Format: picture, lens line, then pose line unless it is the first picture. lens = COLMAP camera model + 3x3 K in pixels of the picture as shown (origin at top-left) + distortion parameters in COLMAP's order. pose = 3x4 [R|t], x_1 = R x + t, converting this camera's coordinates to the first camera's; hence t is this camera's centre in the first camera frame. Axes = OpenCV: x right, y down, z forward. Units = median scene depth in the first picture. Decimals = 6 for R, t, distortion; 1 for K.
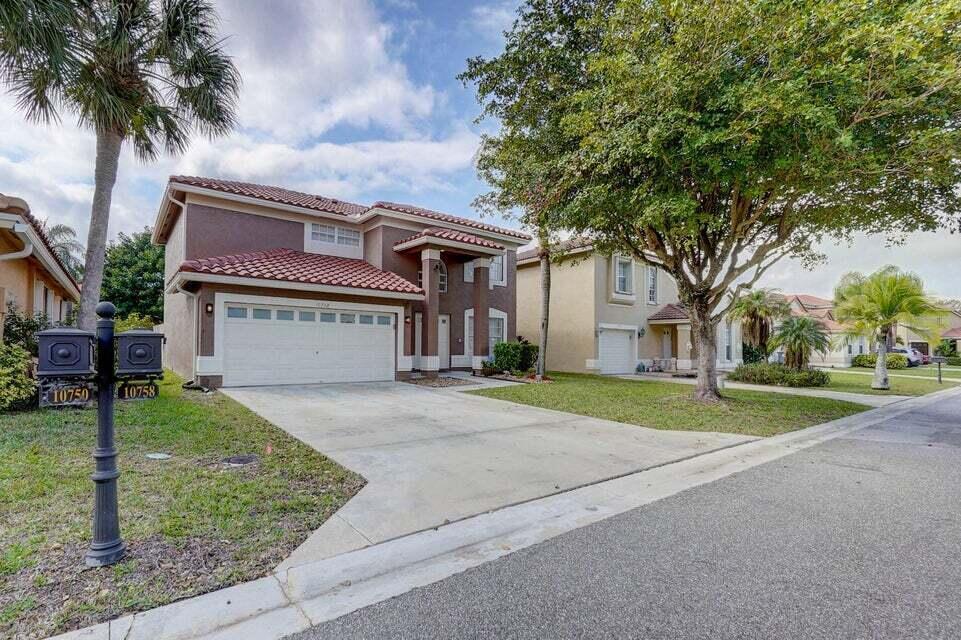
lens RADIAL K [[428.9, 0, 479.0], [0, 428.9, 317.5], [0, 0, 1]] dist [-0.001327, -0.000864]
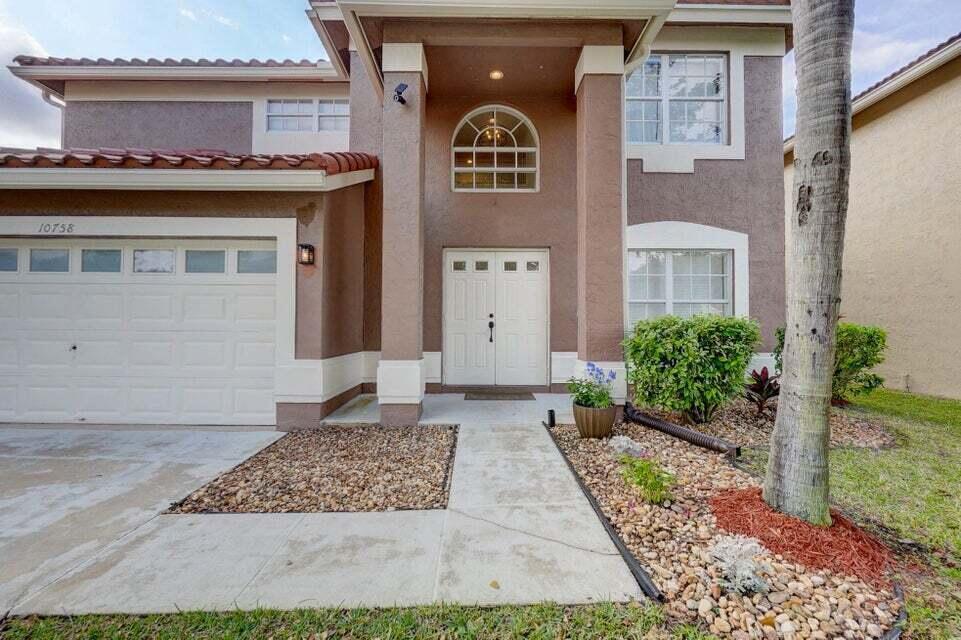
lens RADIAL K [[409.6, 0, 479.0], [0, 409.6, 318.0], [0, 0, 1]] dist [-0.000929, -0.000383]
pose [[0.769276, -0.009437, -0.638847, 0.125211], [0.042004, 0.998475, 0.035831, 0.042456], [0.637534, -0.054398, 0.768499, 0.688658]]
